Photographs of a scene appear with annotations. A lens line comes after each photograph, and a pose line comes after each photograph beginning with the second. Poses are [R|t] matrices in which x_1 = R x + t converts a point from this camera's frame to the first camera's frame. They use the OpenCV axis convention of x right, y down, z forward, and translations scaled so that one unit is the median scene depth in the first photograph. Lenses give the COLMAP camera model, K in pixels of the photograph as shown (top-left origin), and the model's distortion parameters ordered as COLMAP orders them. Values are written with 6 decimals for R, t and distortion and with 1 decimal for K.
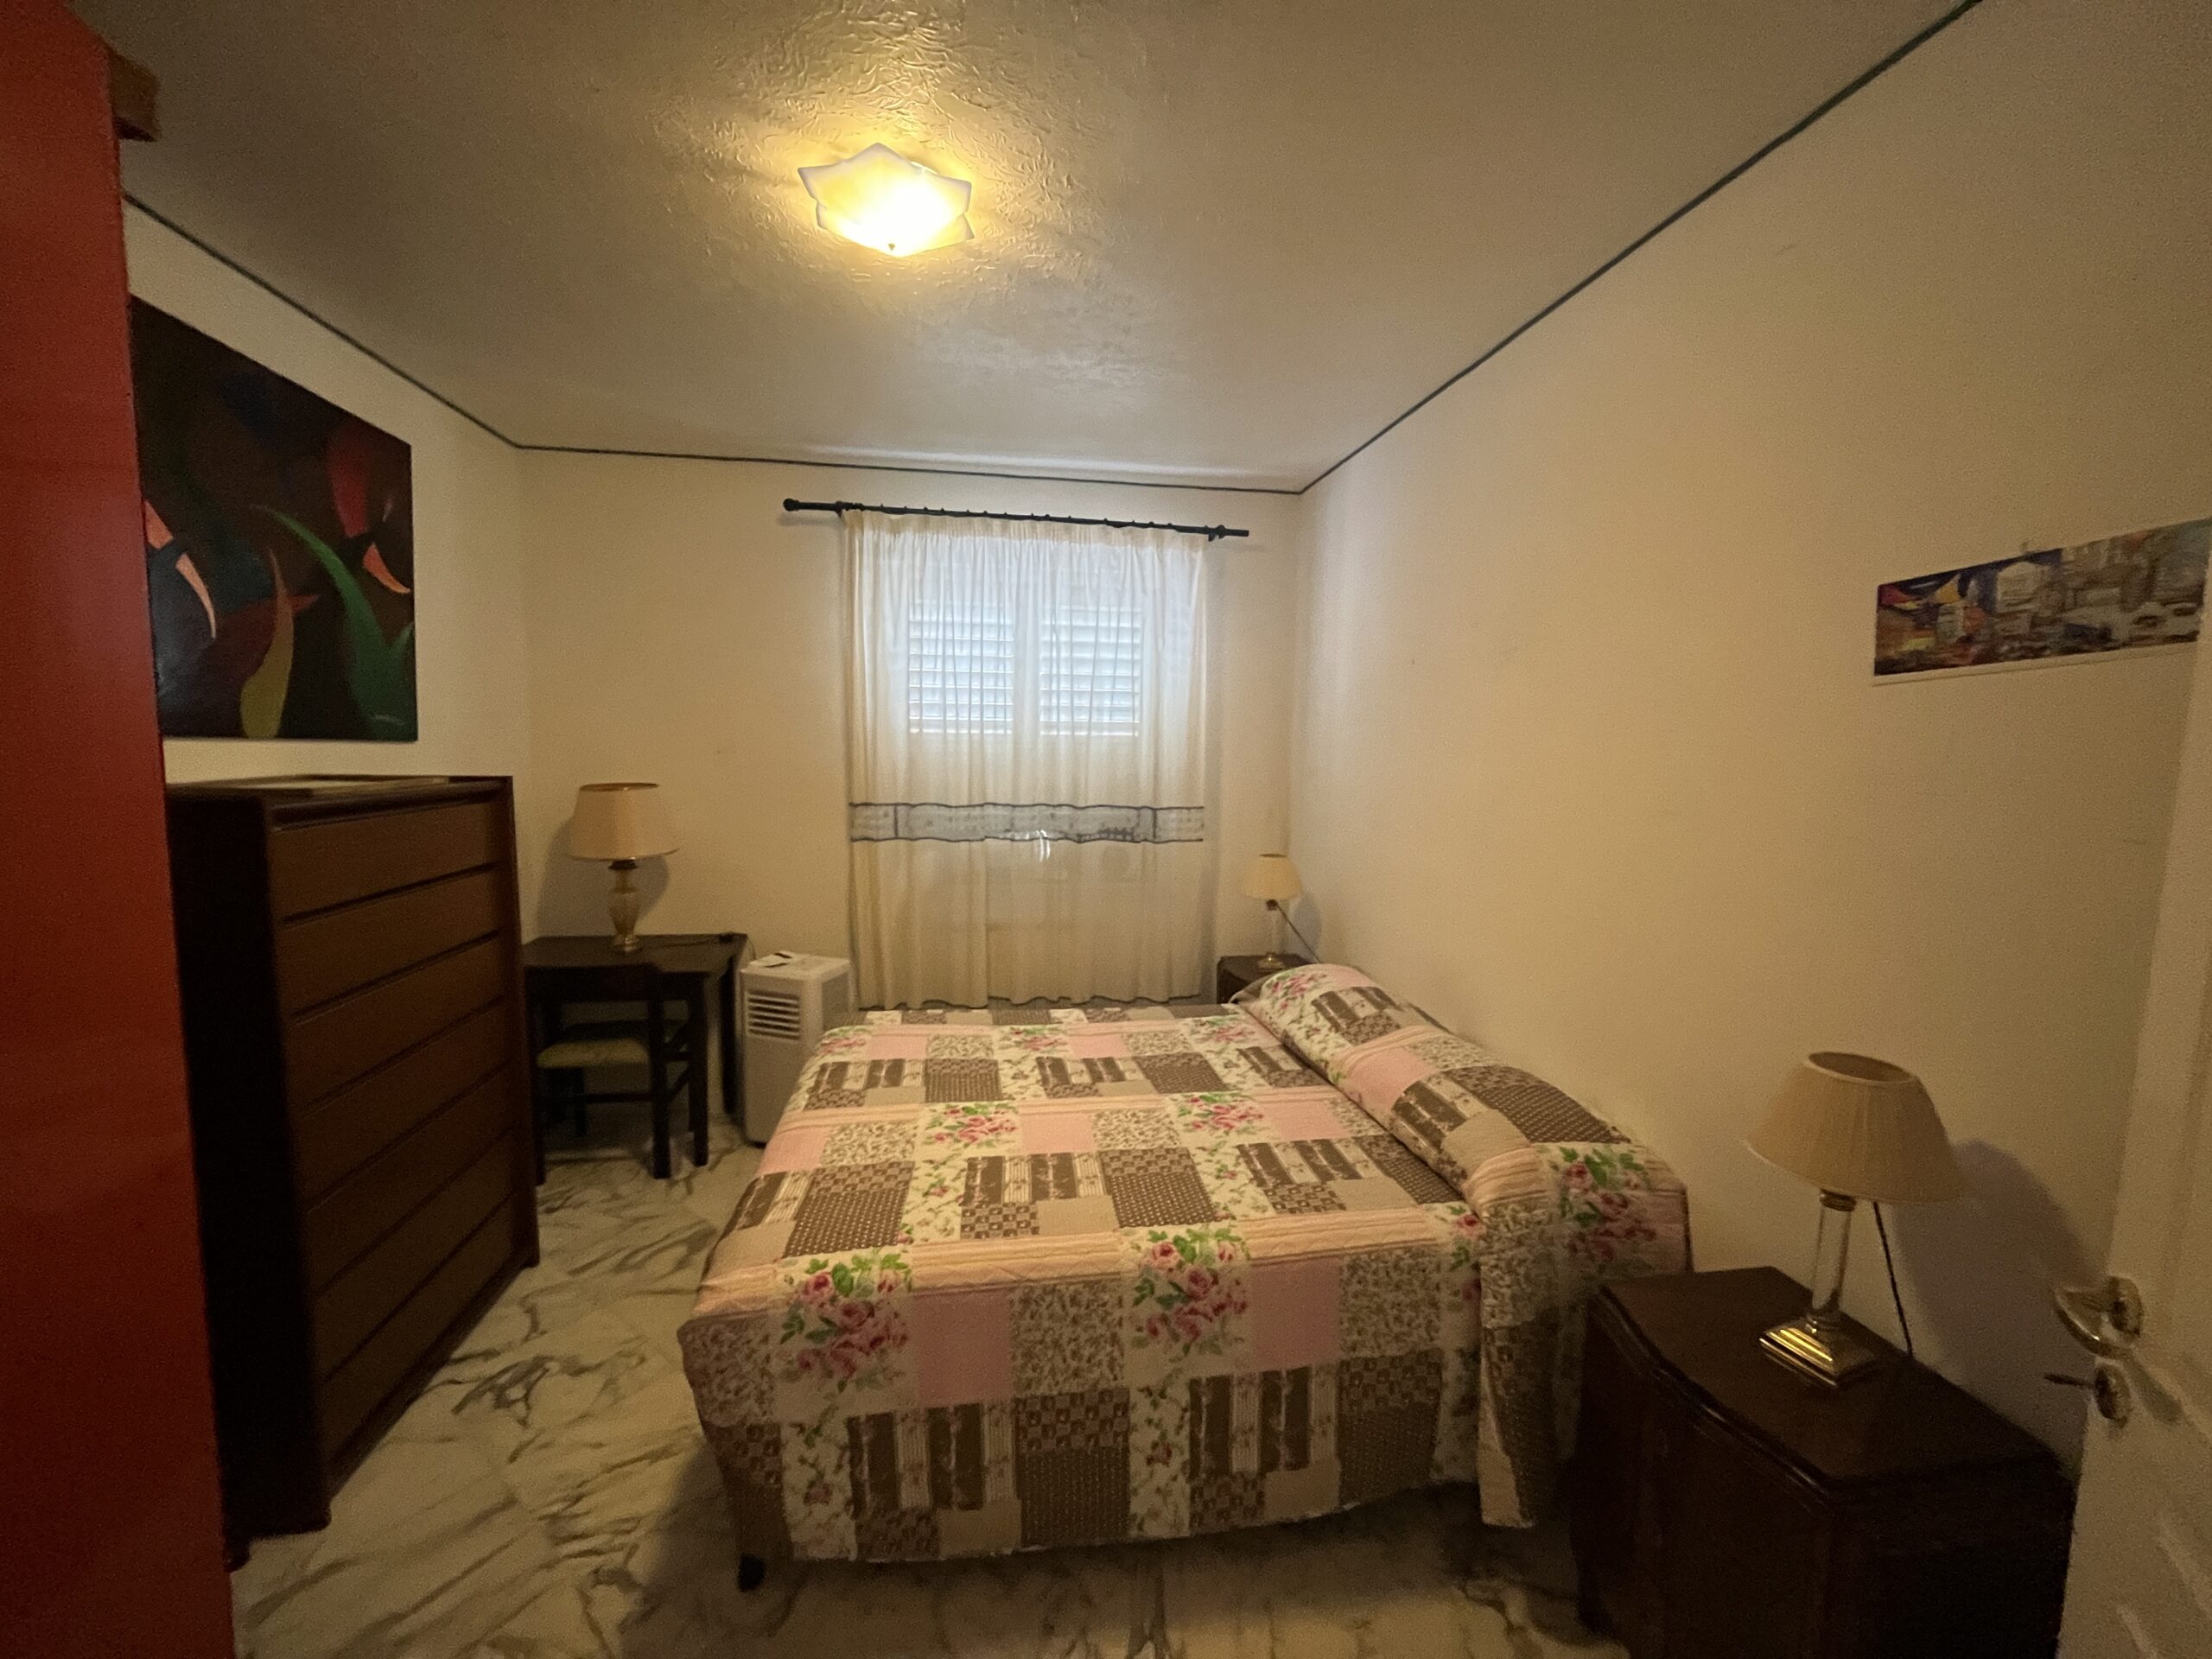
lens RADIAL K [[894.5, 0, 1099.3], [0, 894.5, 823.7], [0, 0, 1]] dist [-0.003055, 0.000091]
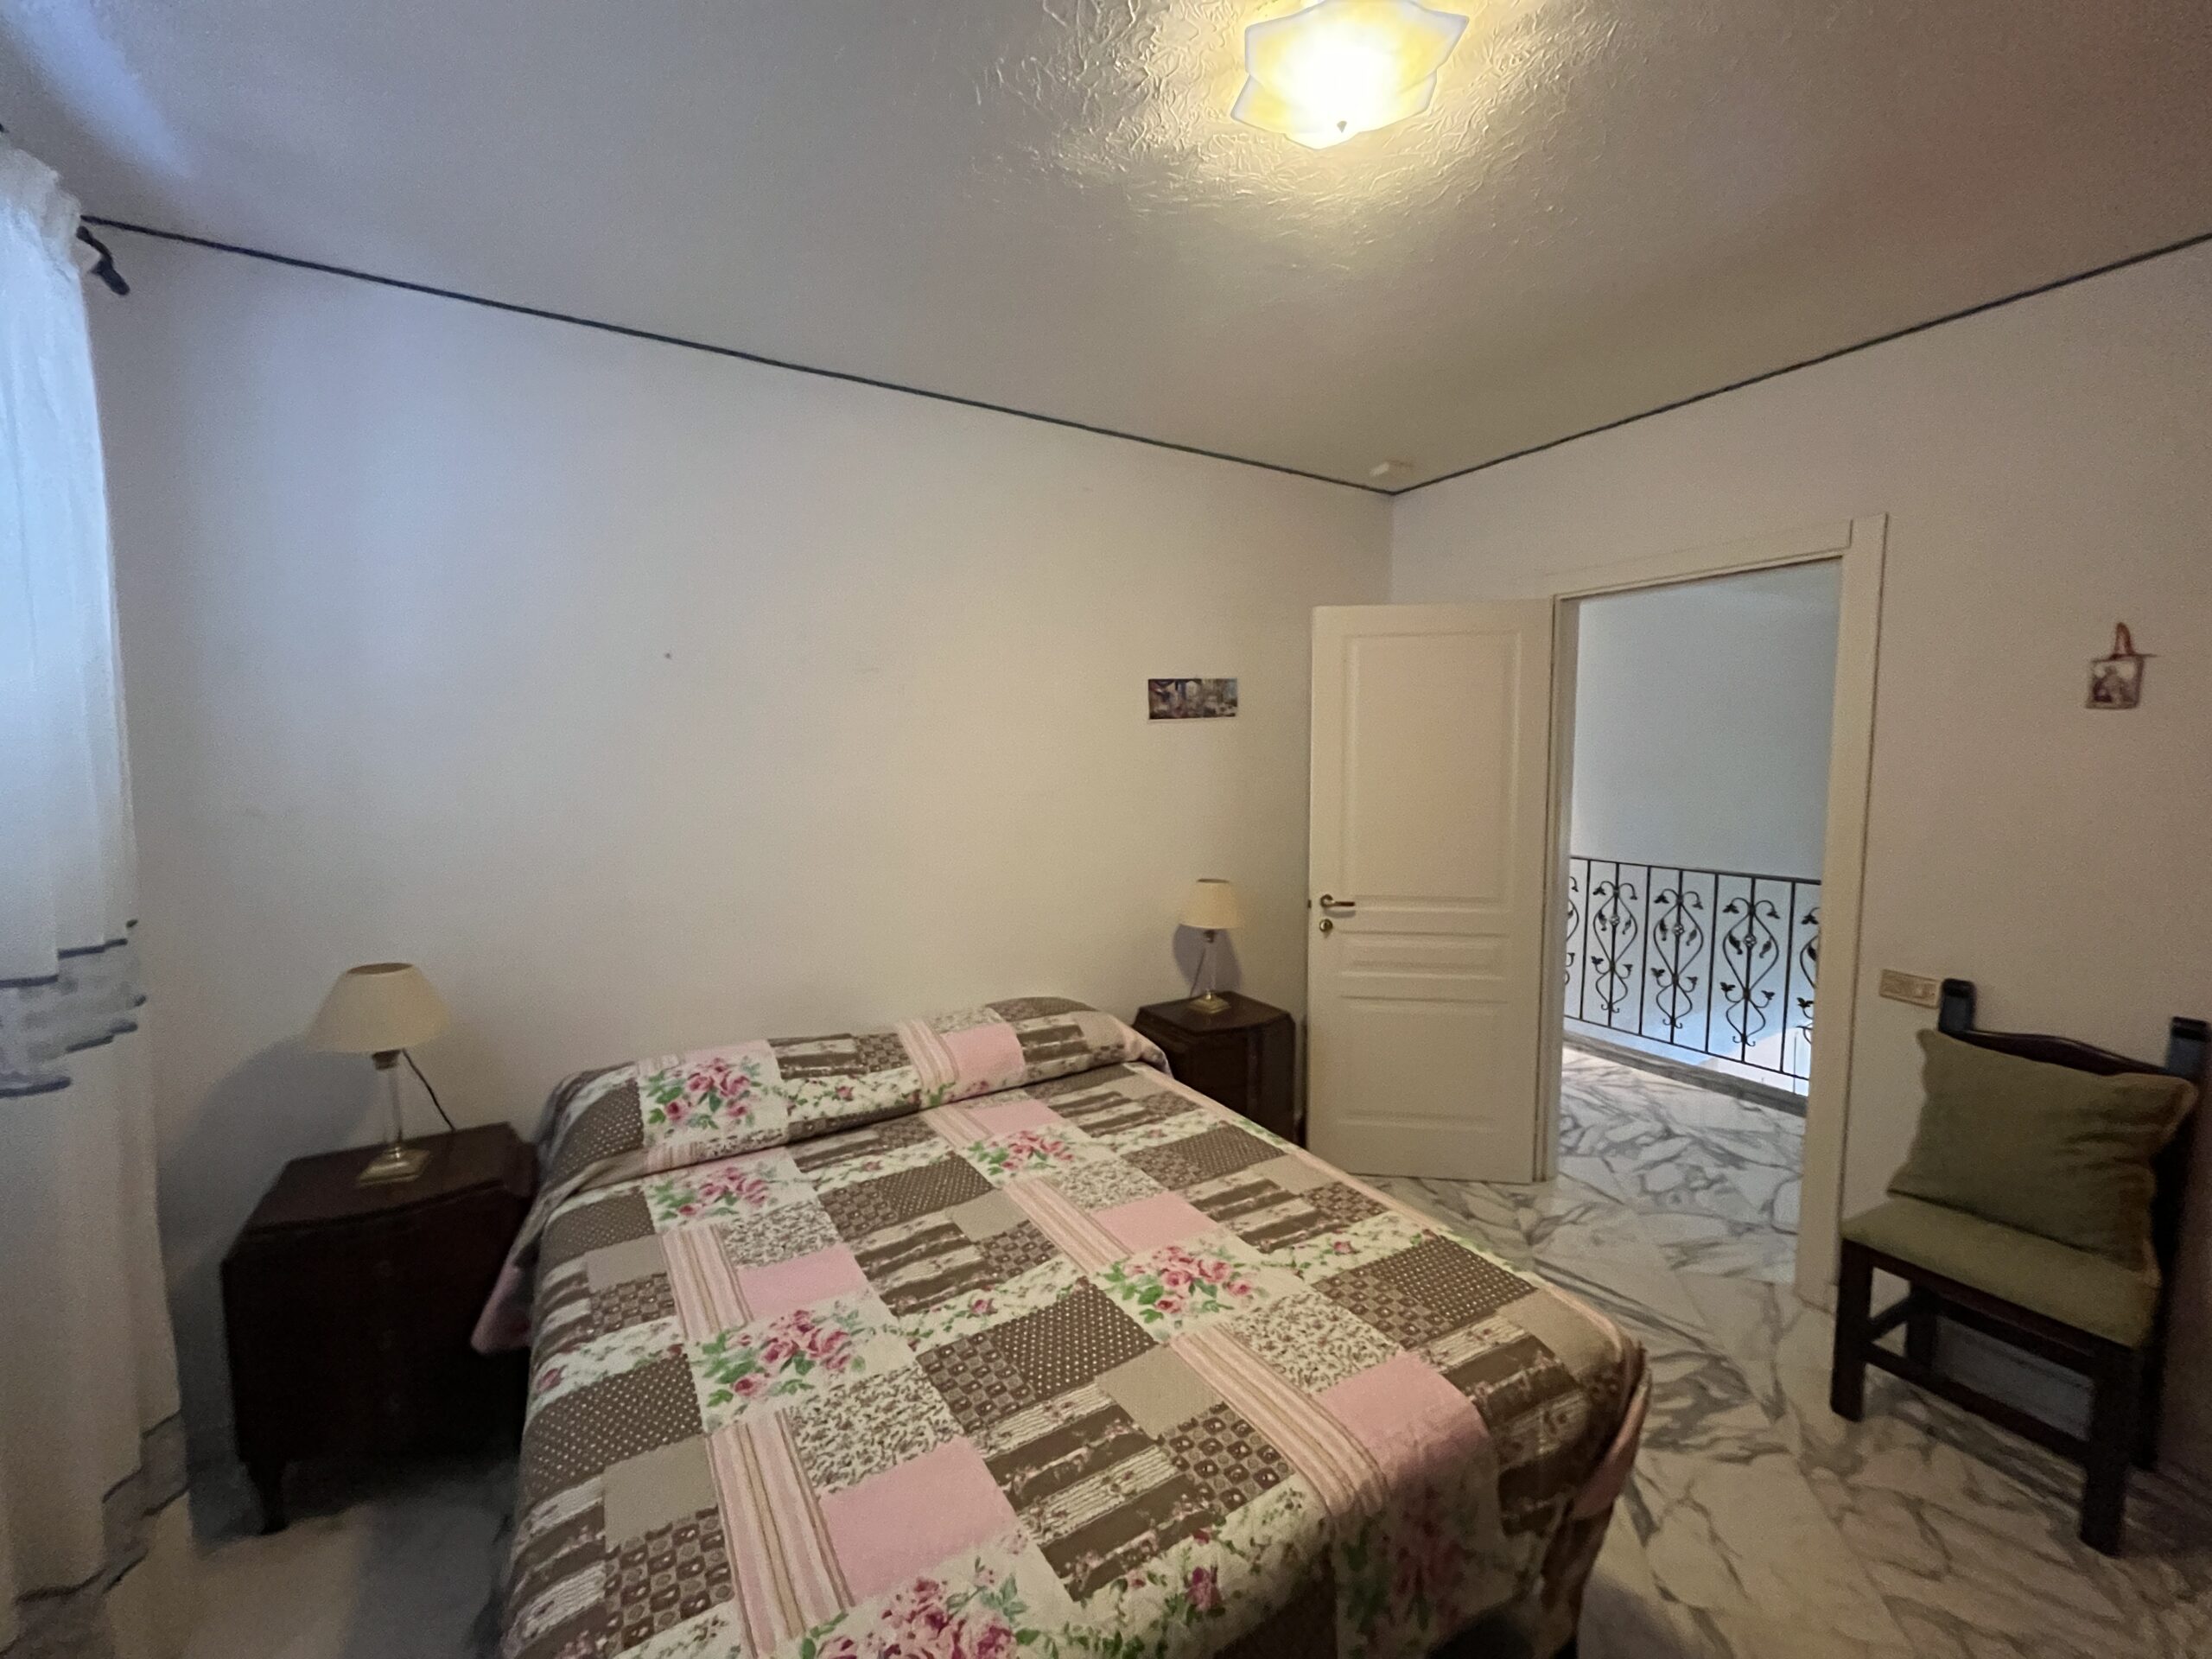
lens RADIAL K [[894.5, 0, 1096.2], [0, 894.5, 829.5], [0, 0, 1]] dist [-0.003055, 0.000091]
pose [[-0.377383, -0.095582, 0.921111, -0.843609], [0.086455, 0.986679, 0.137806, -0.155760], [-0.922013, 0.131641, -0.364093, 1.429499]]
